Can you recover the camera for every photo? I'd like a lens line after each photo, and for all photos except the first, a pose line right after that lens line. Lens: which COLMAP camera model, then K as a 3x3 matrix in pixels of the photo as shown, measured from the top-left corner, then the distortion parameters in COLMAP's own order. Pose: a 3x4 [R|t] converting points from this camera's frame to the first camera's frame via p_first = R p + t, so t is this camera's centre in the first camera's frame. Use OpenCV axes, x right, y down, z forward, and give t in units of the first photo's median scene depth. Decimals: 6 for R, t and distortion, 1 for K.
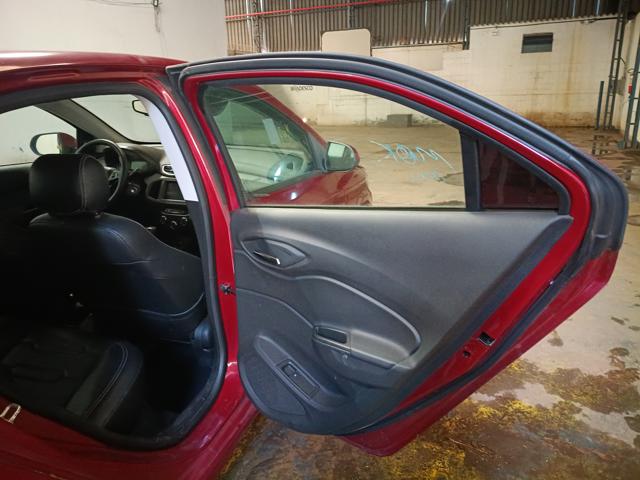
lens RADIAL K [[483.2, 0, 317.7], [0, 483.2, 244.8], [0, 0, 1]] dist [0.003365, -0.029302]
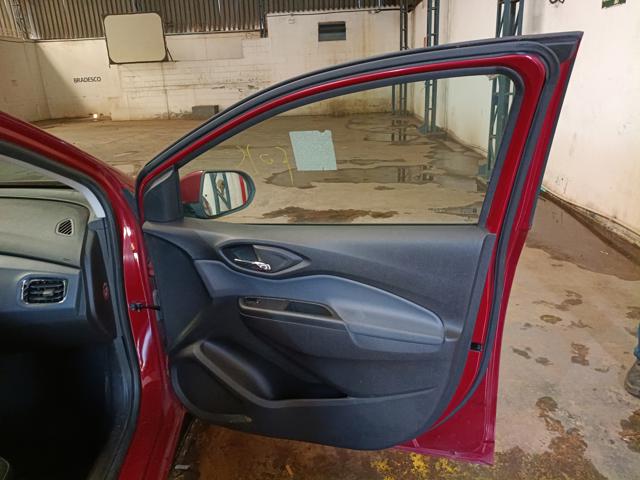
lens RADIAL K [[483.2, 0, 316.4], [0, 483.2, 244.6], [0, 0, 1]] dist [0.003365, -0.029302]
pose [[0.925515, -0.132796, 0.354665, 0.001403], [0.125458, 0.991135, 0.043719, -0.019108], [-0.357326, 0.004033, 0.933971, 0.053807]]
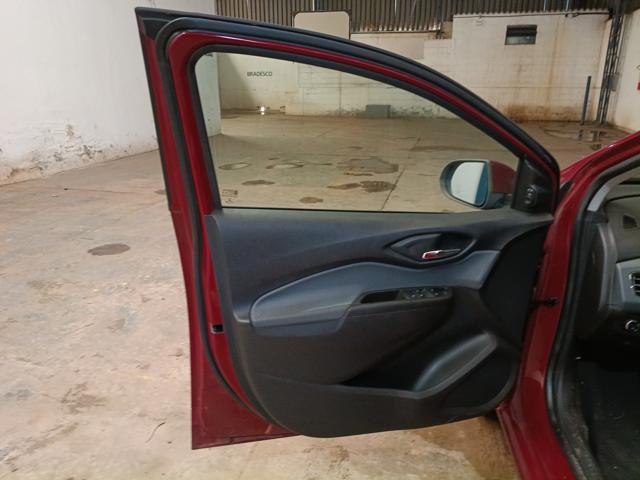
lens RADIAL K [[483.2, 0, 315.7], [0, 483.2, 242.6], [0, 0, 1]] dist [0.003365, -0.029302]
pose [[0.984059, -0.030958, 0.175129, -0.139212], [0.027207, 0.999347, 0.023777, -0.029674], [-0.175751, -0.018633, 0.984258, 0.096291]]
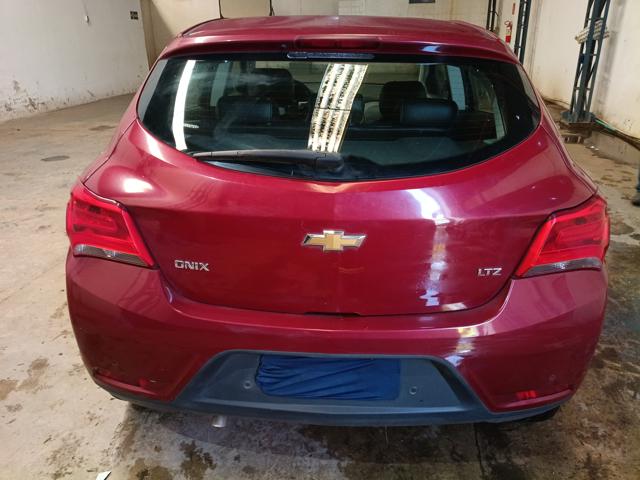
lens RADIAL K [[483.2, 0, 321.3], [0, 483.2, 242.2], [0, 0, 1]] dist [0.003365, -0.029302]
pose [[0.961281, -0.095676, 0.258429, -0.107652], [0.071003, 0.992124, 0.103194, 0.014462], [-0.266267, -0.080849, 0.960503, -0.048050]]
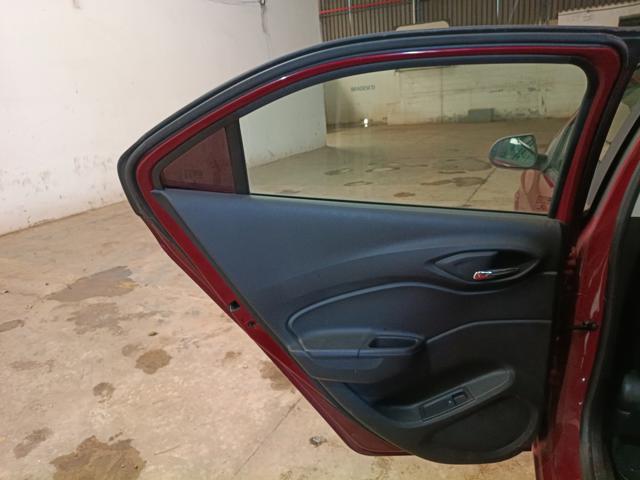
lens RADIAL K [[483.2, 0, 316.3], [0, 483.2, 246.0], [0, 0, 1]] dist [0.003365, -0.029302]
pose [[0.998298, -0.040470, -0.041991, -0.137655], [0.040342, 0.999178, -0.003908, -0.012713], [0.042115, 0.002207, 0.999110, 0.046009]]
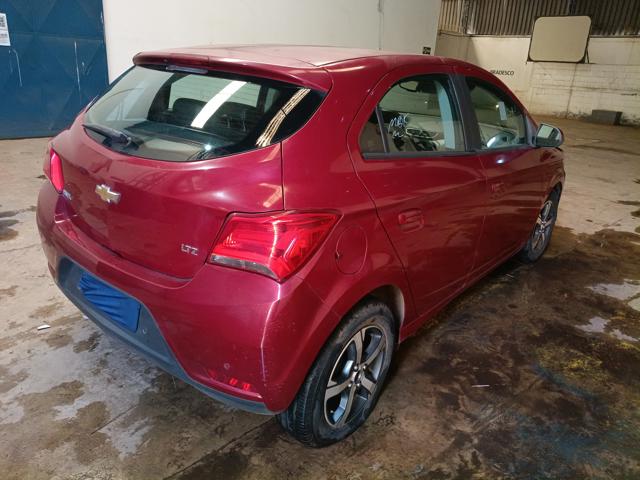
lens RADIAL K [[483.2, 0, 317.1], [0, 483.2, 244.1], [0, 0, 1]] dist [0.003365, -0.029302]
pose [[0.929146, 0.195764, -0.313631, -0.009329], [-0.182076, 0.980596, 0.072666, 0.016923], [0.321771, -0.010413, 0.946760, -0.060846]]
